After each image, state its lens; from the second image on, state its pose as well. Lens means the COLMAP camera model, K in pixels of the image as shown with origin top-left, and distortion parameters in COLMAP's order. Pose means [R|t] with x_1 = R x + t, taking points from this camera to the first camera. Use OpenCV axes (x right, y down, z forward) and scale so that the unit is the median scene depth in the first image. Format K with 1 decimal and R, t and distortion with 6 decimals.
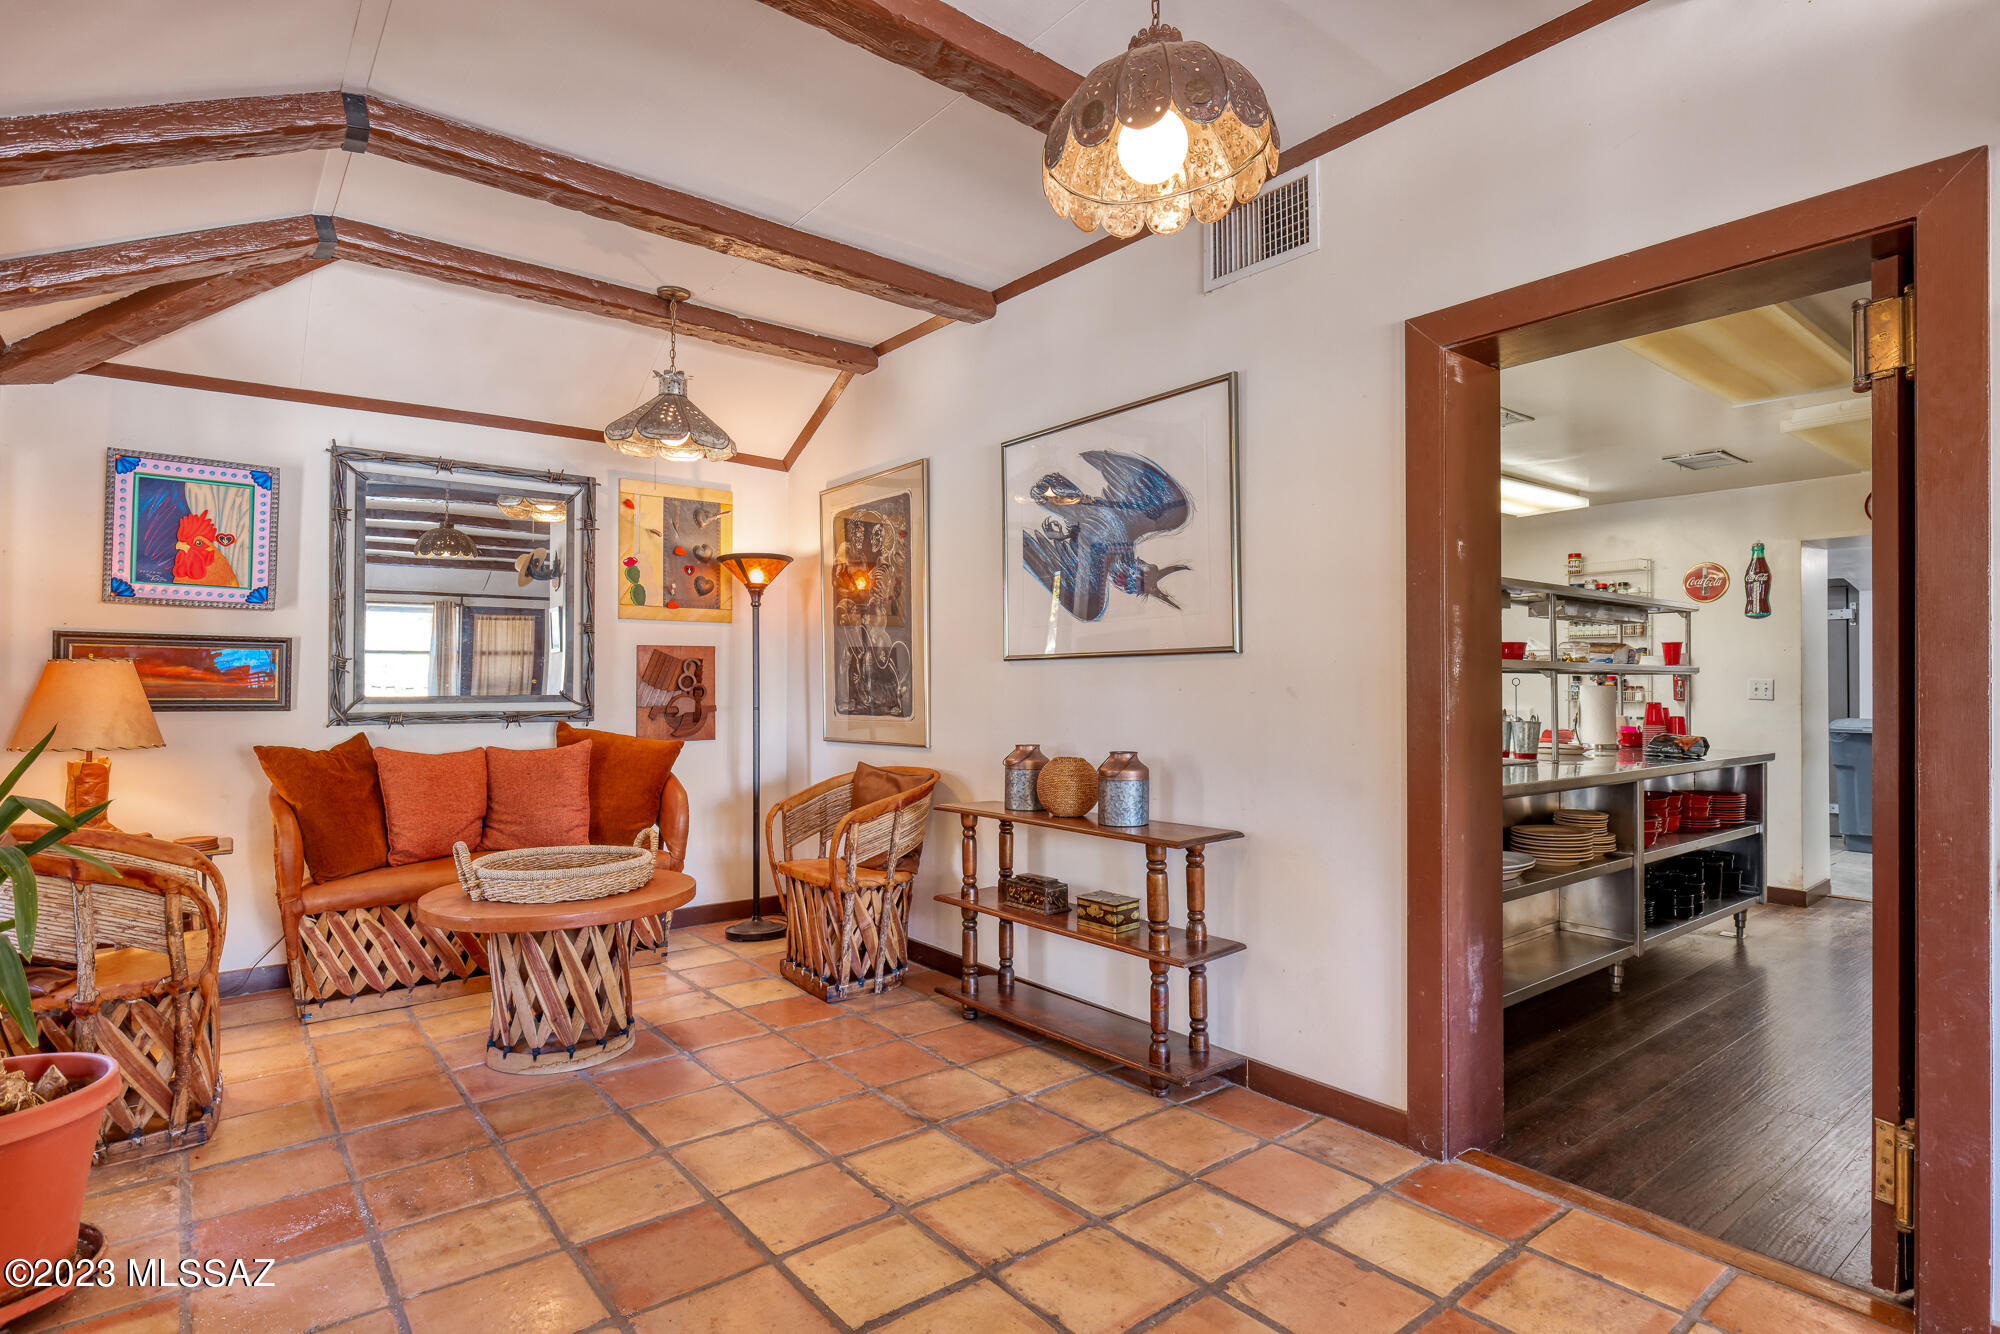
lens RADIAL K [[1016.0, 0, 998.3], [0, 1016.0, 675.8], [0, 0, 1]] dist [0.006184, -0.001148]
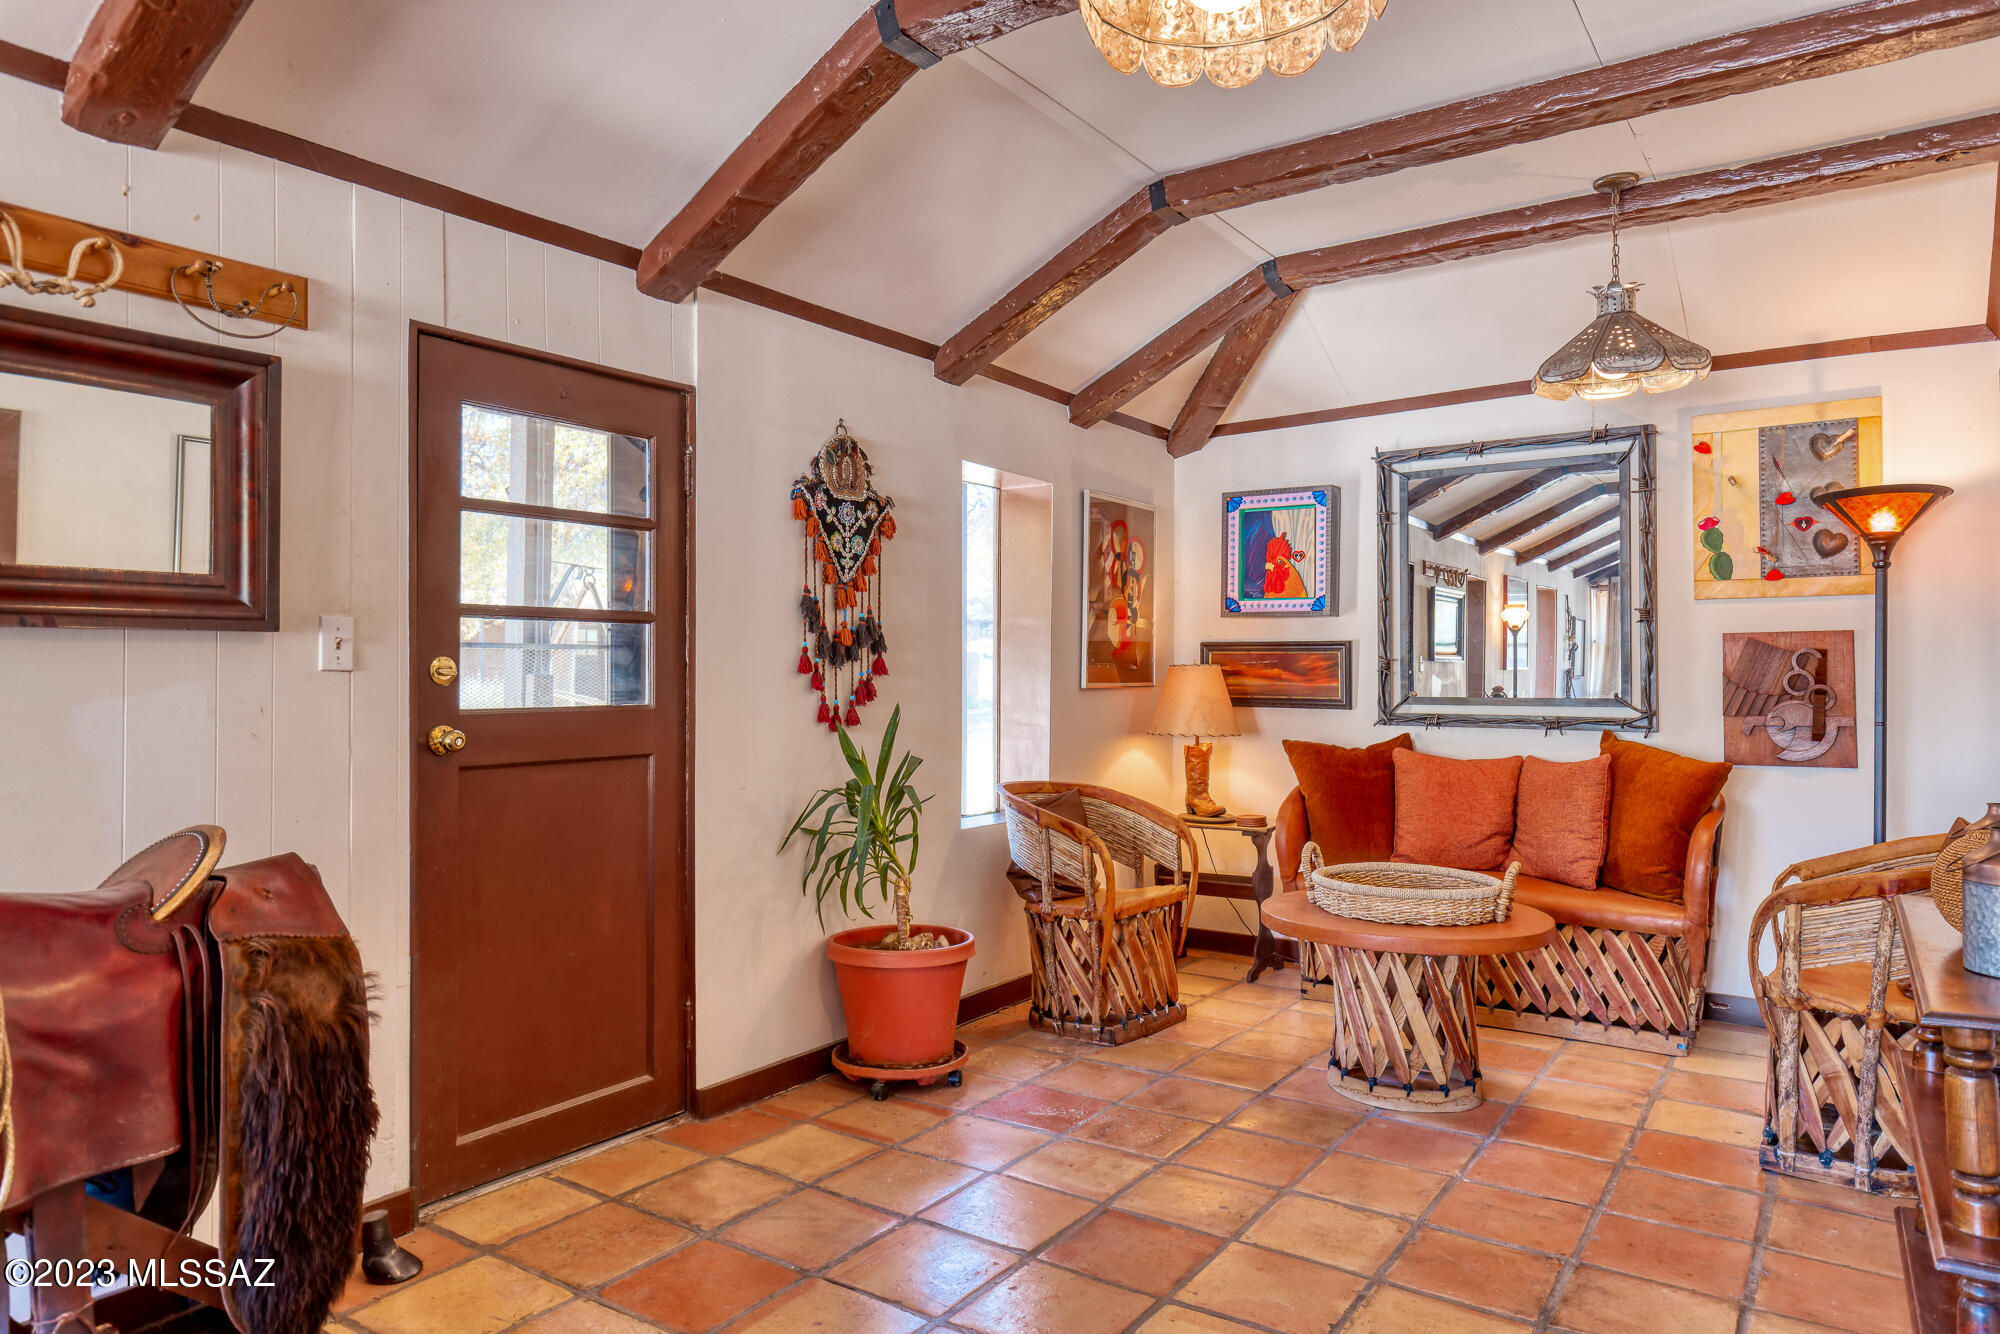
lens RADIAL K [[1248.9, 0, 996.3], [0, 1248.9, 666.4], [0, 0, 1]] dist [0.003436, 0.001499]
pose [[0.287693, -0.007327, -0.957695, 0.464635], [0.008627, 0.999950, -0.005059, -0.007442], [0.957684, -0.006807, 0.287742, 0.279559]]
